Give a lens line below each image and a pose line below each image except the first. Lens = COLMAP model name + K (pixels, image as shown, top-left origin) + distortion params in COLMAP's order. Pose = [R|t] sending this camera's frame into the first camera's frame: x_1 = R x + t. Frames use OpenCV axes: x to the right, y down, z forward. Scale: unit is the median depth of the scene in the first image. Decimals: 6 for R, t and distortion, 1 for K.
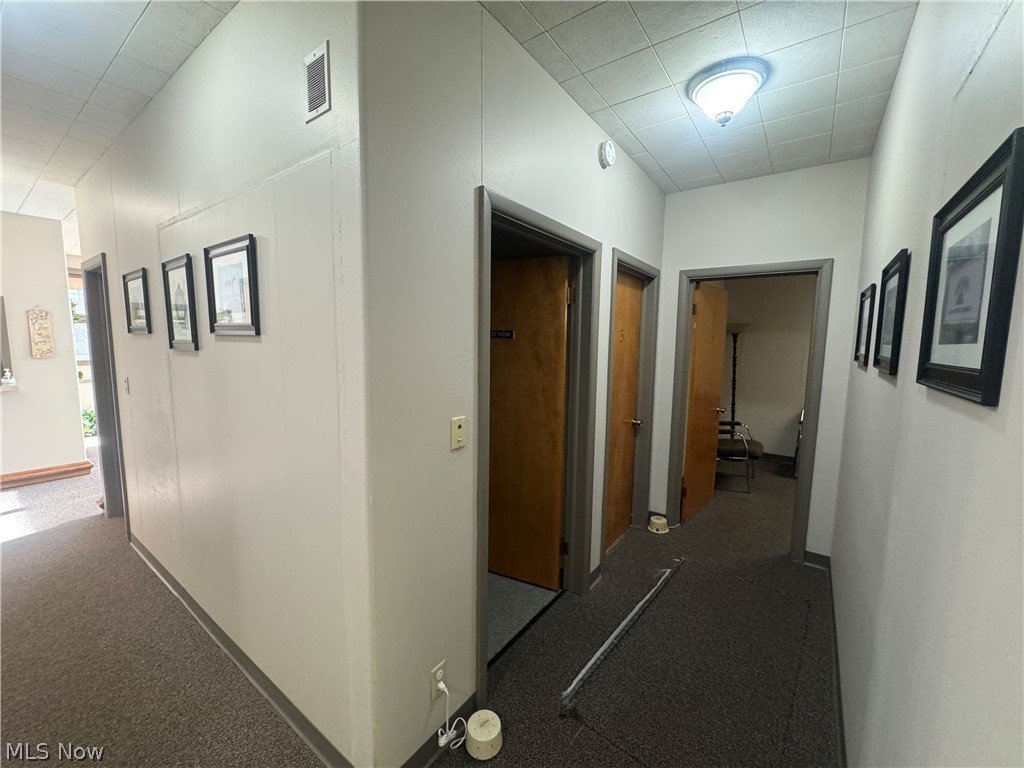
lens RADIAL K [[411.4, 0, 512.0], [0, 411.4, 384.0], [0, 0, 1]] dist [-0.001508, 0.000162]
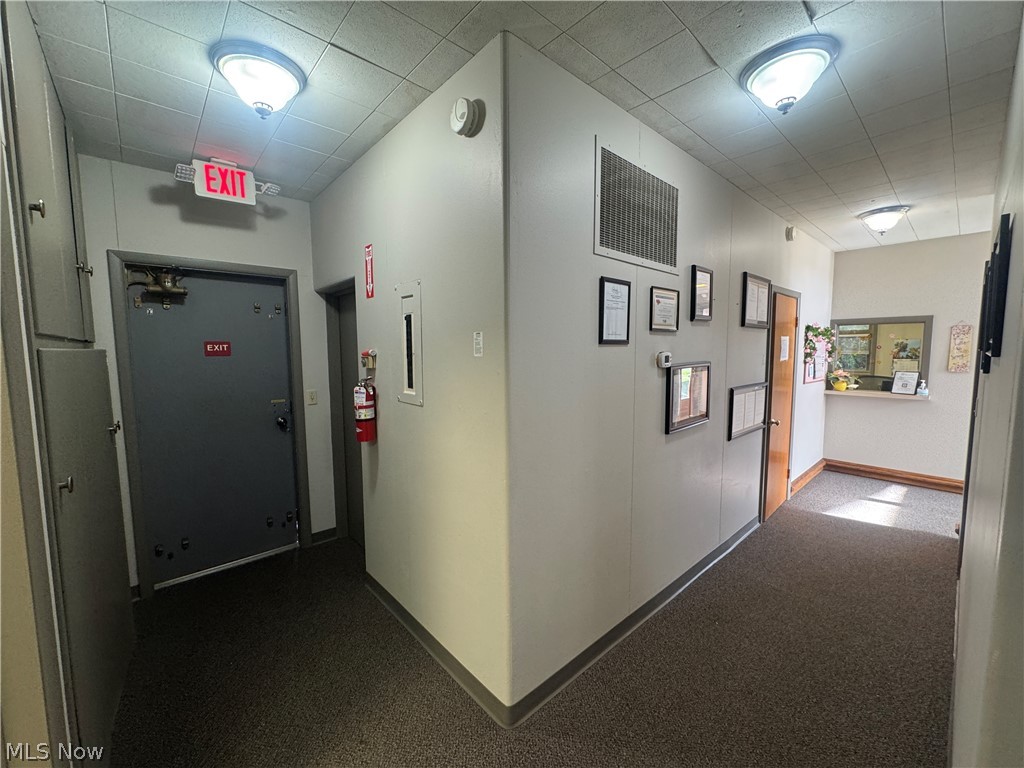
lens RADIAL K [[411.4, 0, 512.0], [0, 411.4, 384.0], [0, 0, 1]] dist [-0.001508, 0.000162]
pose [[-0.206153, 0.073385, -0.975764, 0.092320], [-0.100037, 0.990378, 0.095620, -0.021312], [0.973393, 0.117325, -0.196828, 0.128962]]
